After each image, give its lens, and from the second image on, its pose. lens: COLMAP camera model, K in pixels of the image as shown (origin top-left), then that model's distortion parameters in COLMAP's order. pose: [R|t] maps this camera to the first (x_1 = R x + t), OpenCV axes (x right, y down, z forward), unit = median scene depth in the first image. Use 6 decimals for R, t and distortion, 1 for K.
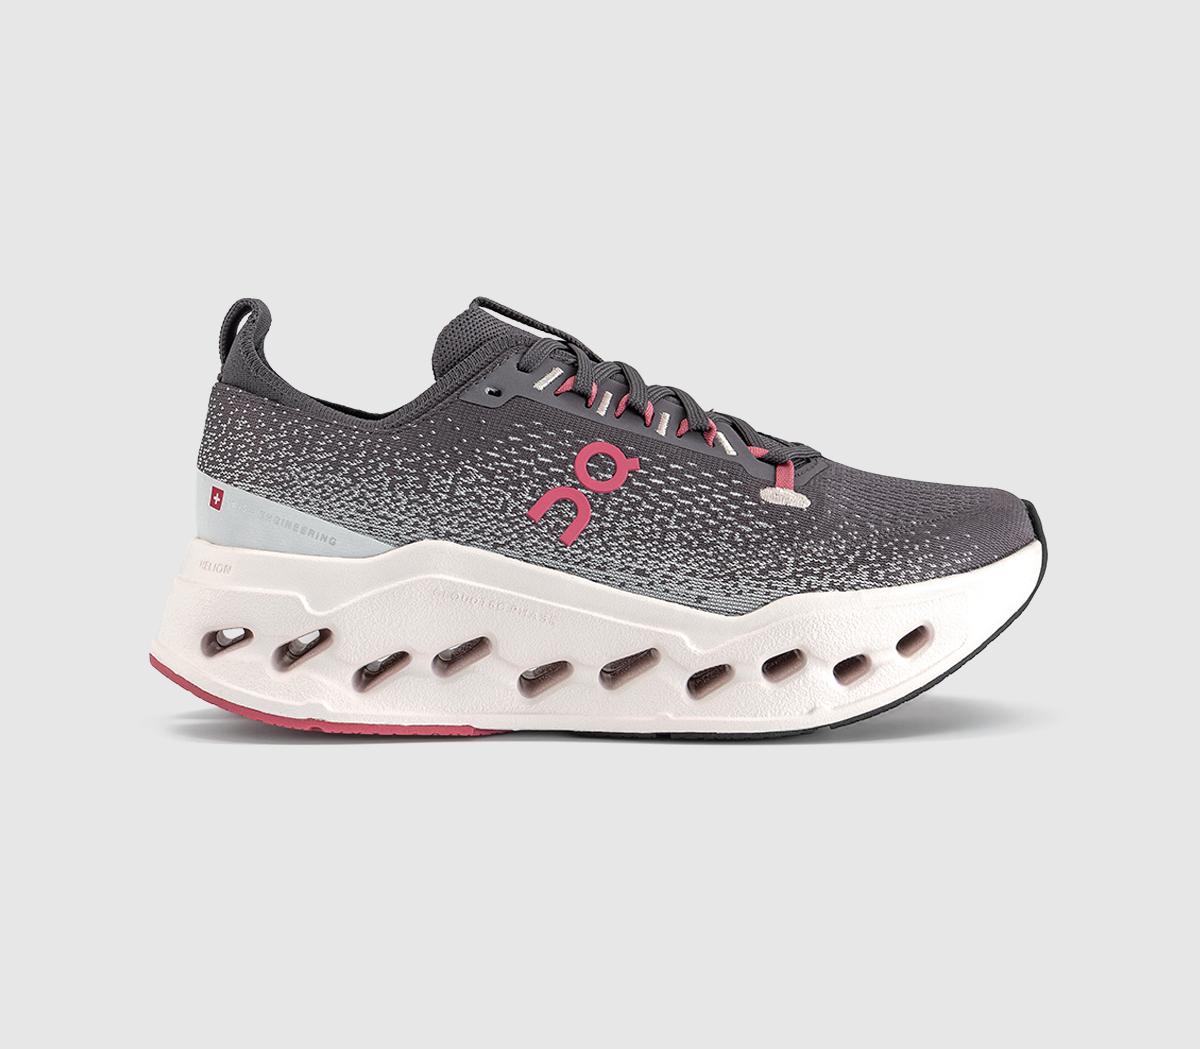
lens RADIAL K [[2025.9, 0, 600.0], [0, 2025.9, 524.5], [0, 0, 1]] dist [0.118919, -0.011907]
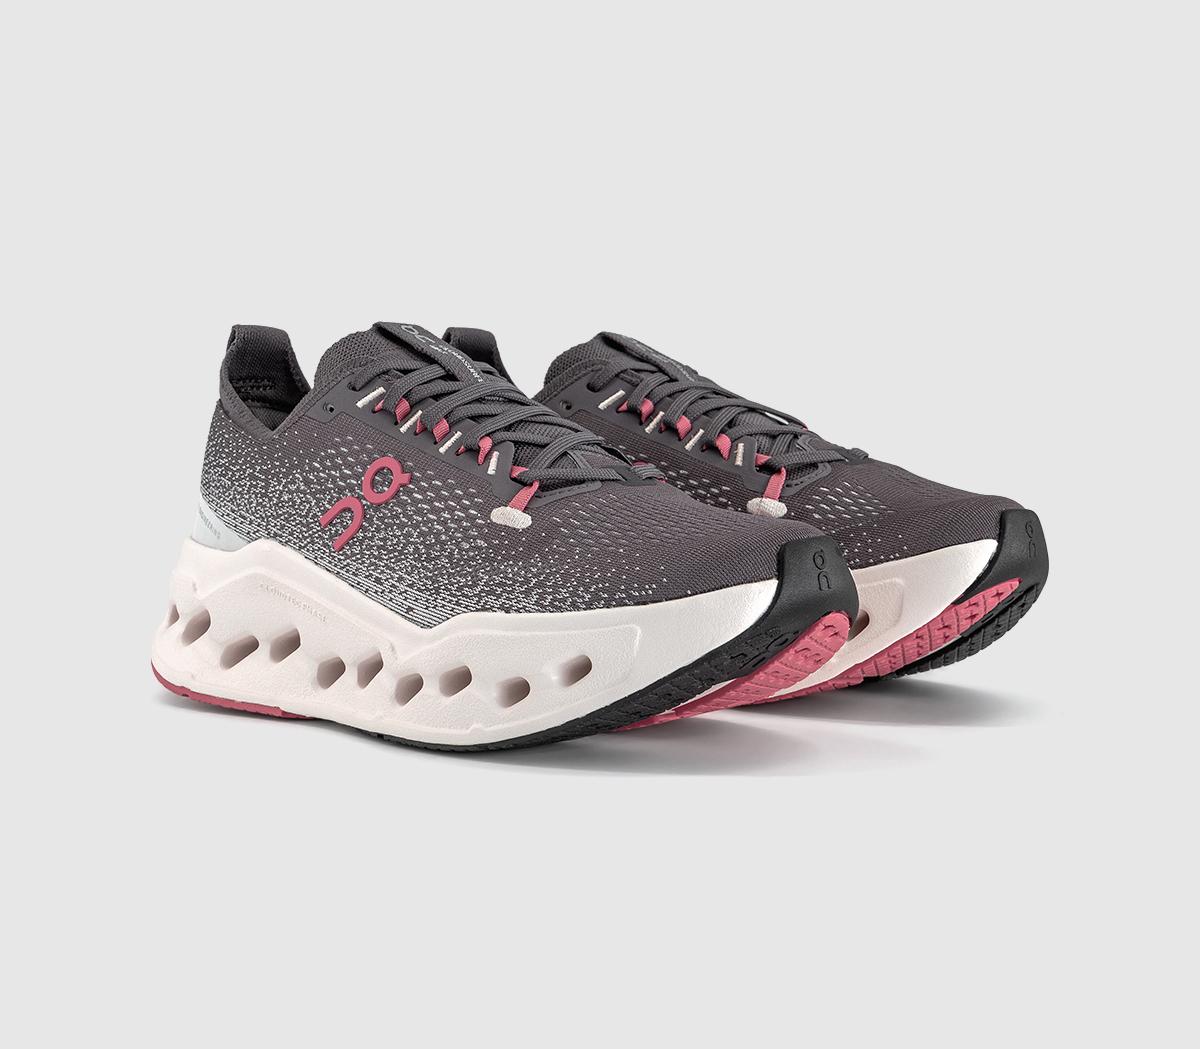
lens RADIAL K [[2025.9, 0, 600.0], [0, 2025.9, 524.5], [0, 0, 1]] dist [0.118919, -0.011907]
pose [[0.761244, 0.053137, -0.646284, 0.782634], [-0.057216, 0.998254, 0.014683, -0.027444], [0.645936, 0.025800, 0.762955, 0.260821]]
